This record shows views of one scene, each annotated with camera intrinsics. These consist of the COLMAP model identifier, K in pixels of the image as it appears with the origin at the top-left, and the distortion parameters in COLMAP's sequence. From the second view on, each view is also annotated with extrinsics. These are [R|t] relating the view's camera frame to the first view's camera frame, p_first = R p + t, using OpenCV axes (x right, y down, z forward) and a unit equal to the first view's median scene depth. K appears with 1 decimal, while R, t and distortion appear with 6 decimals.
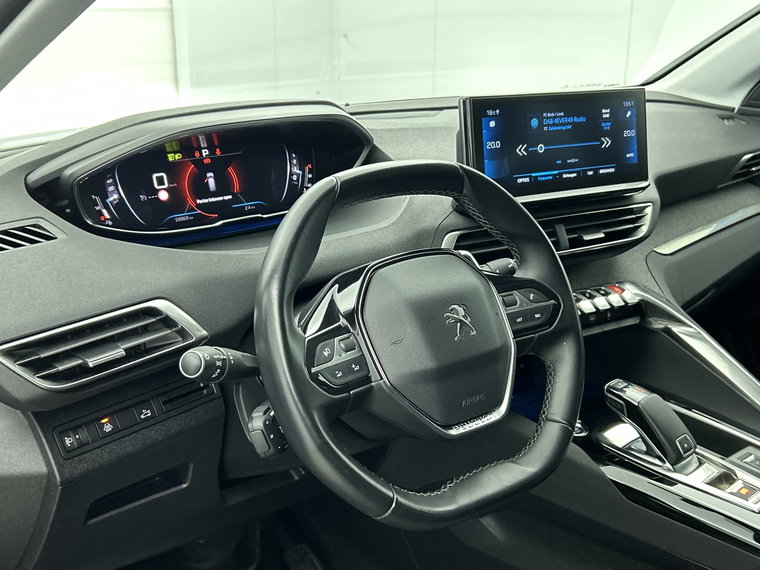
lens RADIAL K [[871.8, 0, 380.0], [0, 871.8, 285.0], [0, 0, 1]] dist [0.119560, 0.002463]
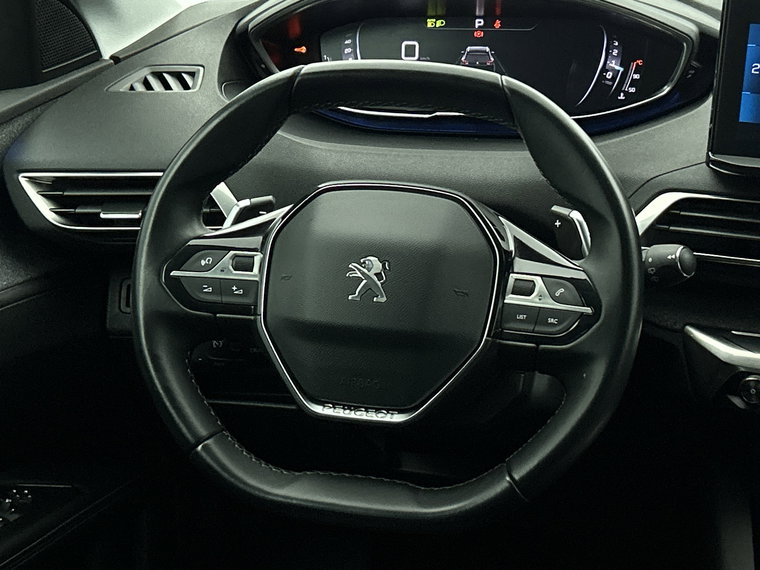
lens RADIAL K [[1491.1, 0, 380.0], [0, 1491.1, 285.0], [0, 0, 1]] dist [0.084502, 0.053597]
pose [[0.585443, 0.266513, -0.765655, 1.105238], [-0.223716, 0.960860, 0.163402, -0.170530], [0.779236, 0.075627, 0.622152, 0.188635]]
